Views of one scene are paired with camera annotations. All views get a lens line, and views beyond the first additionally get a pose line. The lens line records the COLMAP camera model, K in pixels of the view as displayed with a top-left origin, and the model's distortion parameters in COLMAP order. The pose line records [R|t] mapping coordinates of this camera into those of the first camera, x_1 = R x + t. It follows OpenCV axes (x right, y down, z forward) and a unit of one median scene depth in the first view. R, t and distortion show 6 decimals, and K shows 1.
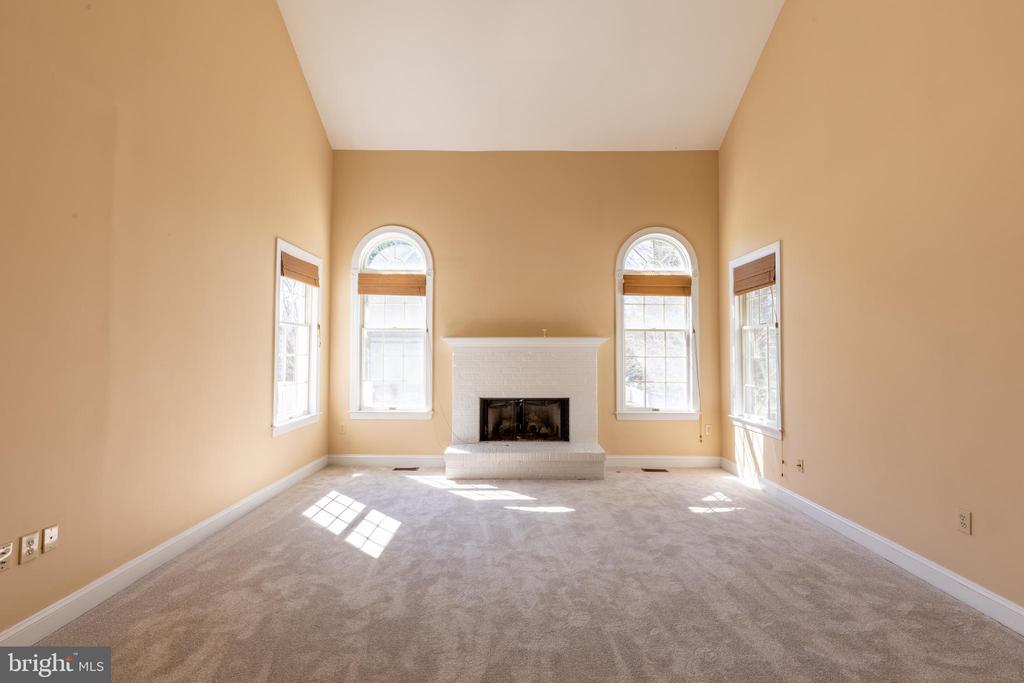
lens RADIAL K [[459.7, 0, 517.2], [0, 459.7, 341.8], [0, 0, 1]] dist [0.005019, -0.000186]
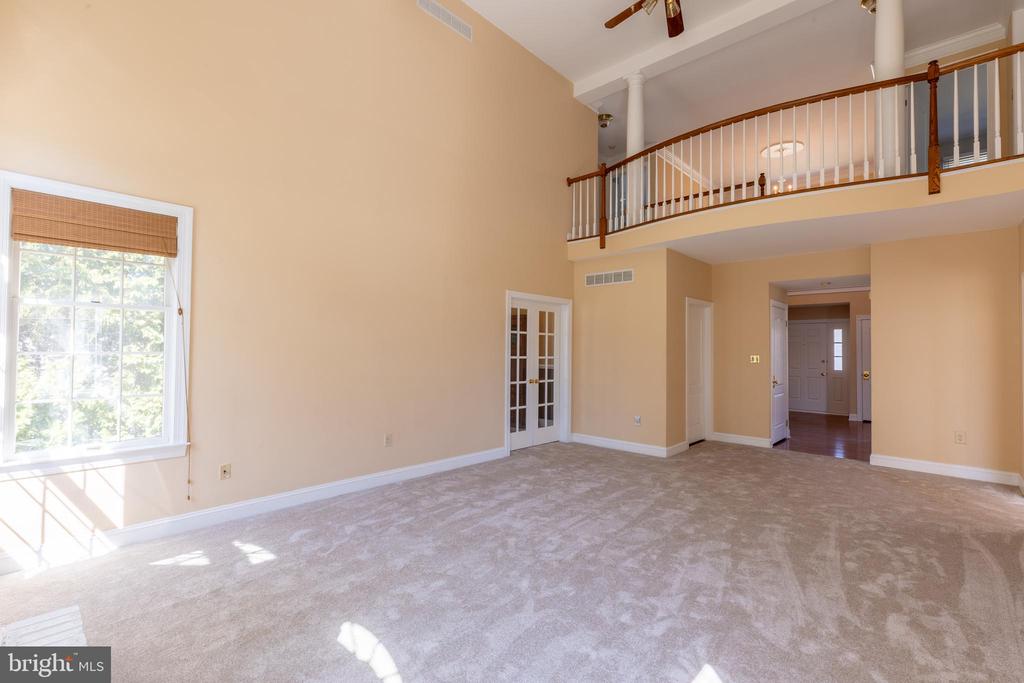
lens RADIAL K [[459.7, 0, 517.2], [0, 459.7, 341.8], [0, 0, 1]] dist [0.005019, -0.000186]
pose [[-0.736837, 0.003259, 0.676062, -0.345613], [-0.027022, 0.999047, -0.034268, 0.023963], [-0.675530, -0.043519, -0.736047, 1.060328]]
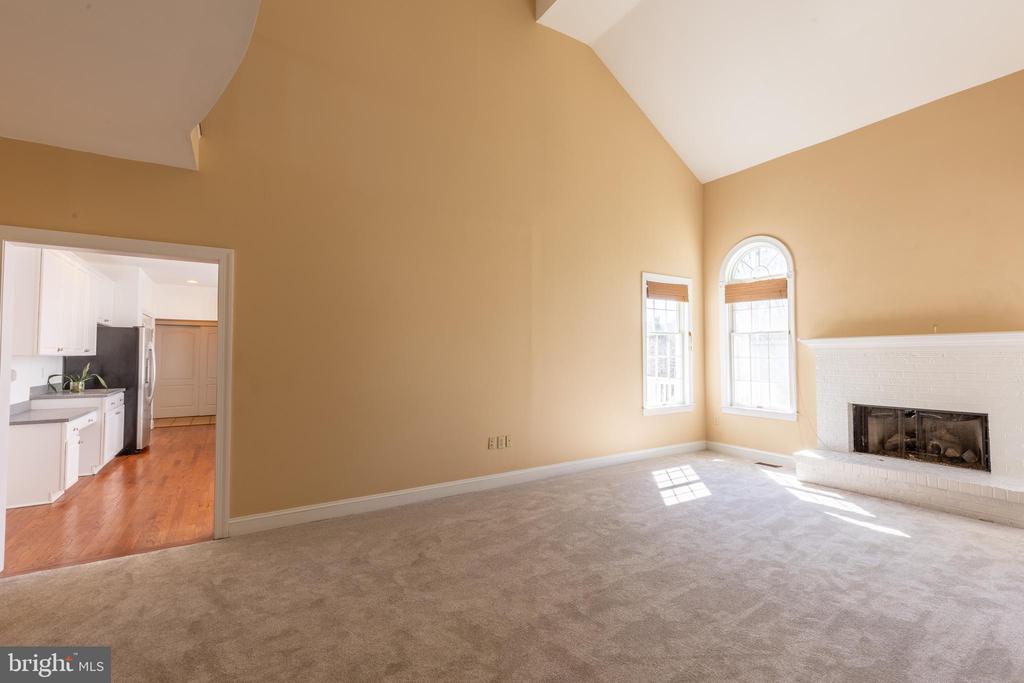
lens RADIAL K [[459.7, 0, 517.2], [0, 459.7, 341.8], [0, 0, 1]] dist [0.005019, -0.000186]
pose [[0.533151, -0.032124, -0.845410, 0.385345], [0.023076, 0.999459, -0.023425, 0.006524], [0.845706, -0.007019, 0.533604, -0.051186]]
